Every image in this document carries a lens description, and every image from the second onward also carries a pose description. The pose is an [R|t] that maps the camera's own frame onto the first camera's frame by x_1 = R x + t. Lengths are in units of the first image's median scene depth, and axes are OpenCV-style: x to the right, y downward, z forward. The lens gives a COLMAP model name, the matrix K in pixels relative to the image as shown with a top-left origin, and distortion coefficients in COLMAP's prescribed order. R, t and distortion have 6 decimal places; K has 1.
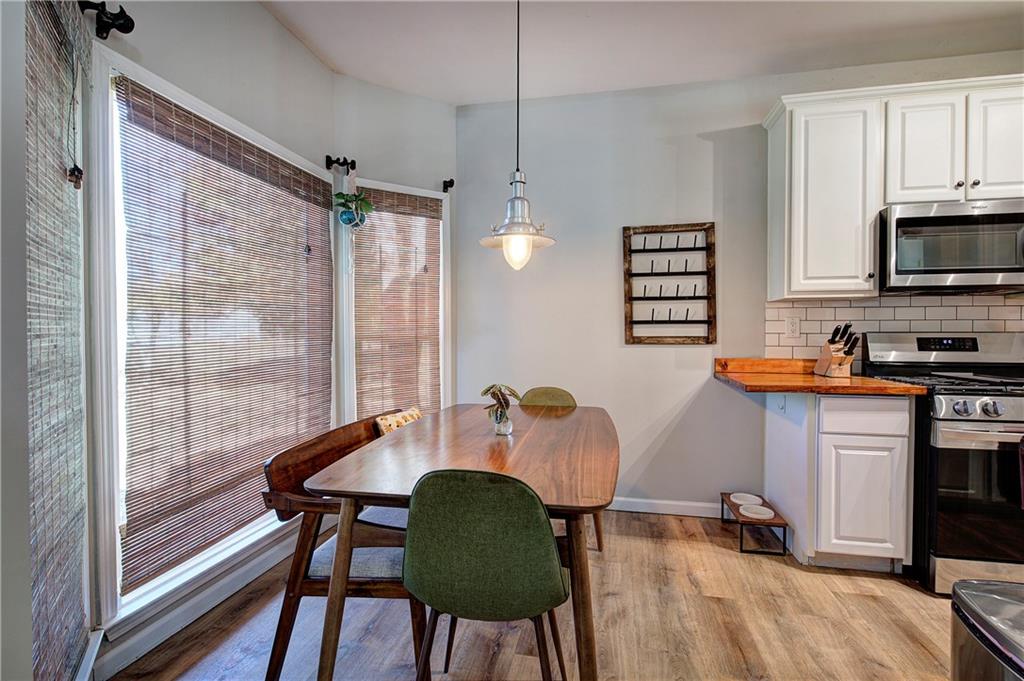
lens RADIAL K [[471.4, 0, 515.8], [0, 471.4, 341.2], [0, 0, 1]] dist [0.001654, 0.000245]
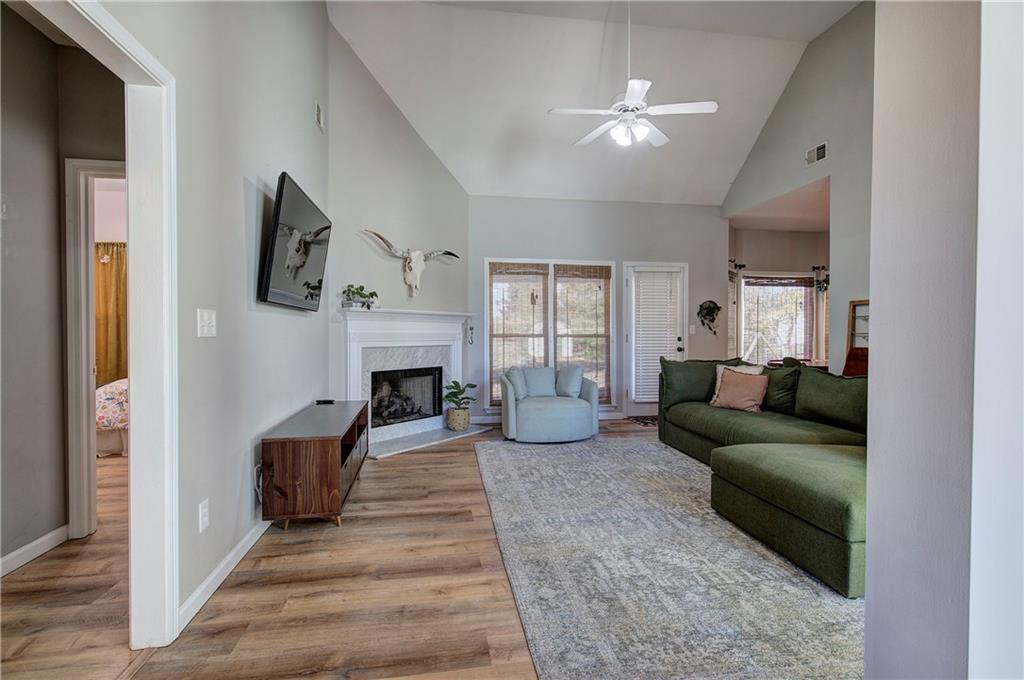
lens RADIAL K [[496.0, 0, 513.6], [0, 496.0, 338.9], [0, 0, 1]] dist [0.002484, 0.000438]
pose [[0.362863, 0.010280, -0.931786, 1.575974], [-0.017623, 0.999836, 0.004168, 0.034198], [0.931676, 0.014908, 0.362985, -1.560760]]
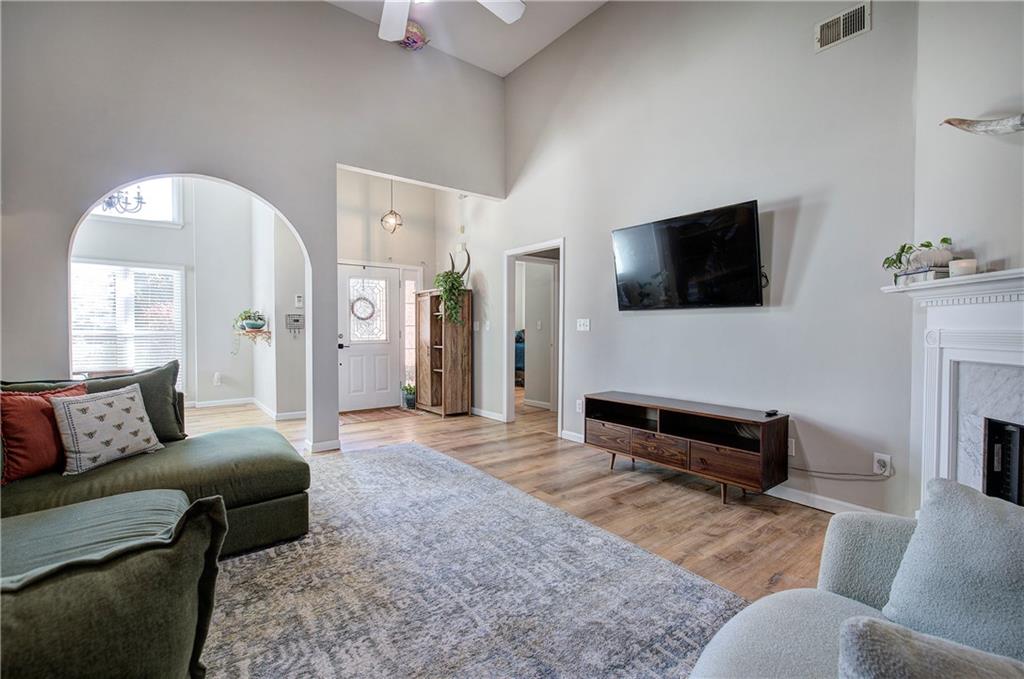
lens RADIAL K [[448.2, 0, 513.0], [0, 448.2, 338.9], [0, 0, 1]] dist [-0.002348, -0.000867]
pose [[-0.760629, -0.018350, 0.648928, -0.144121], [0.009104, 0.999201, 0.038925, 0.006426], [-0.649123, 0.035515, -0.759854, -0.355487]]
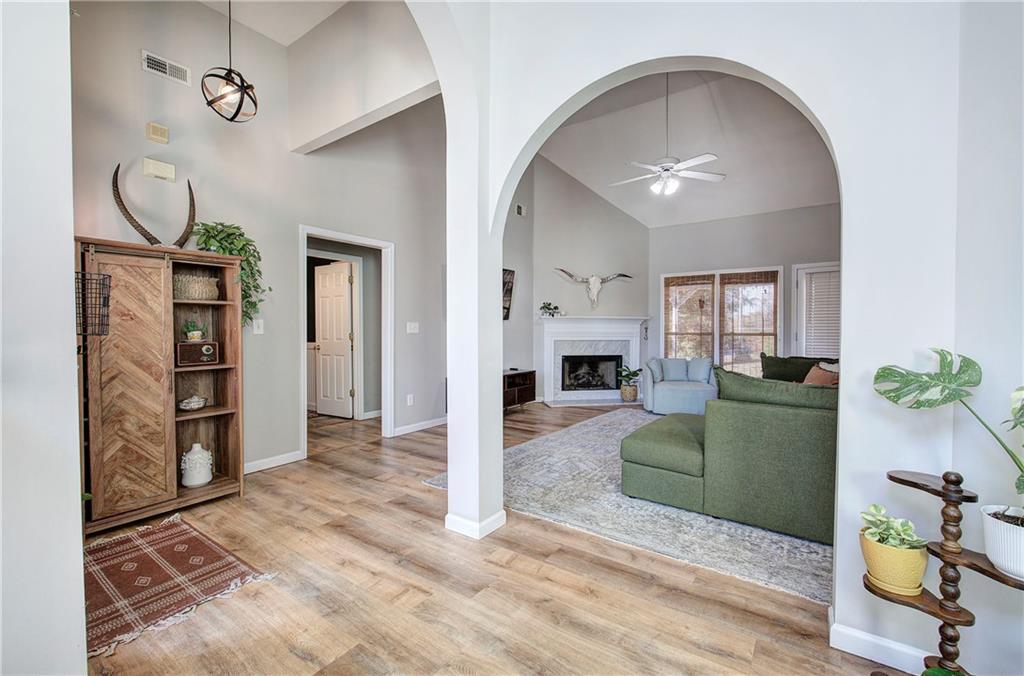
lens RADIAL K [[432.8, 0, 513.7], [0, 432.8, 335.1], [0, 0, 1]] dist [-0.015477, 0.000181]
pose [[-0.397581, 0.006923, -0.917541, 2.132713], [-0.019829, 0.999673, 0.016135, 0.016439], [0.917353, 0.024609, -0.397314, -0.659281]]
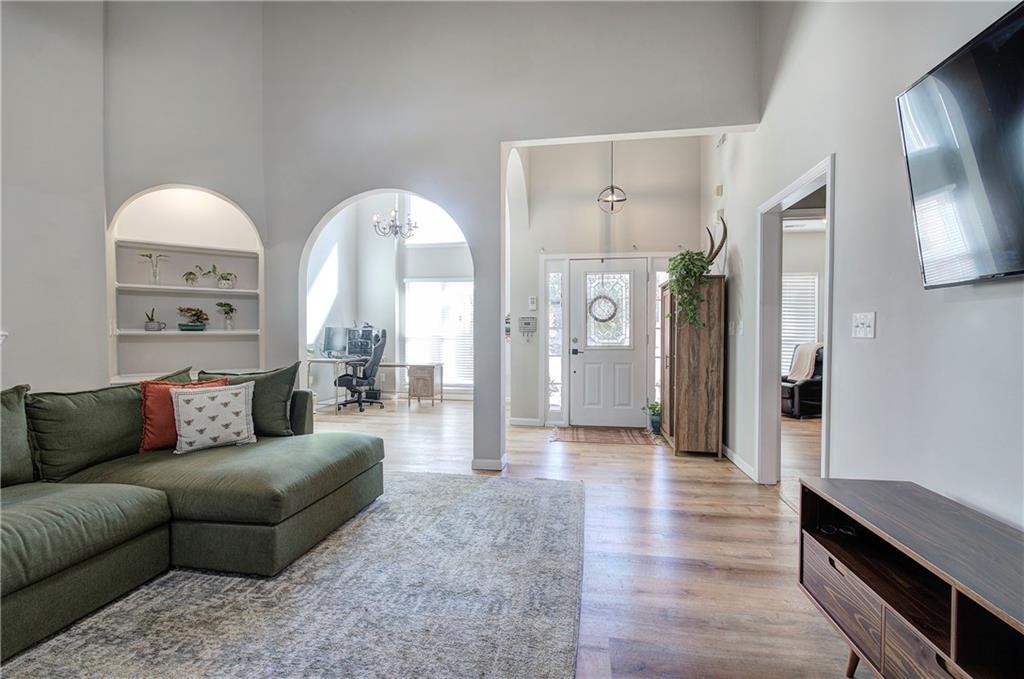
lens RADIAL K [[447.1, 0, 514.8], [0, 447.1, 337.7], [0, 0, 1]] dist [-0.003802, -0.000641]
pose [[-0.048562, -0.017542, 0.998666, -0.026582], [0.018192, 0.999664, 0.018444, 0.018022], [-0.998654, 0.019064, -0.048226, -1.101003]]
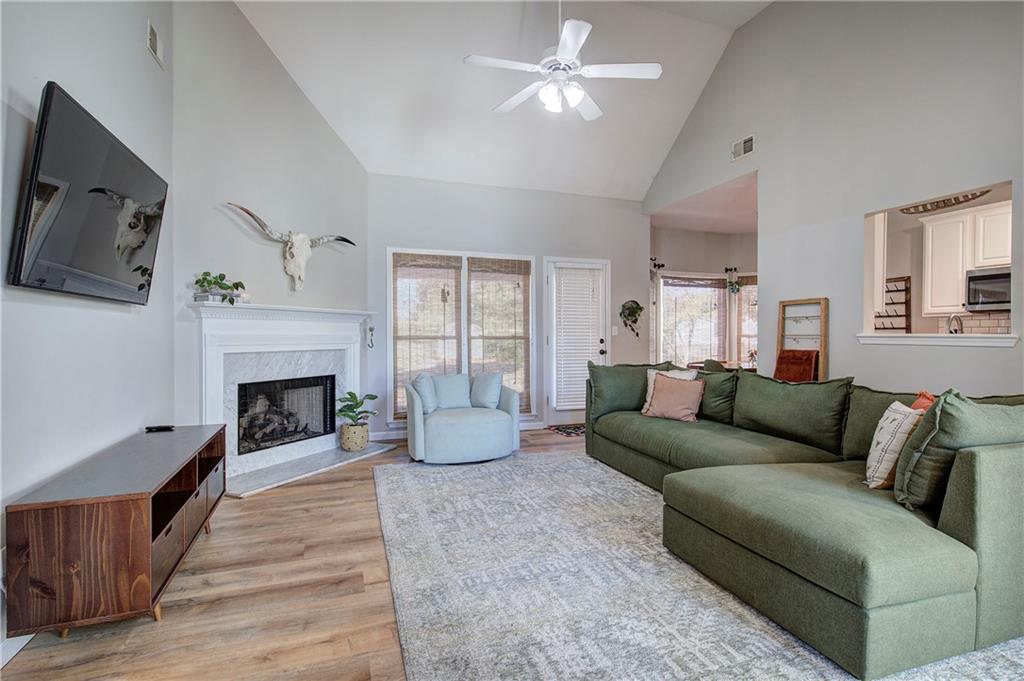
lens RADIAL K [[496.0, 0, 513.6], [0, 496.0, 339.4], [0, 0, 1]] dist [0.002484, 0.000438]
pose [[0.524361, 0.008024, -0.851458, 1.339780], [-0.015957, 0.999873, -0.000405, 0.030870], [0.851346, 0.013799, 0.524423, -1.463612]]
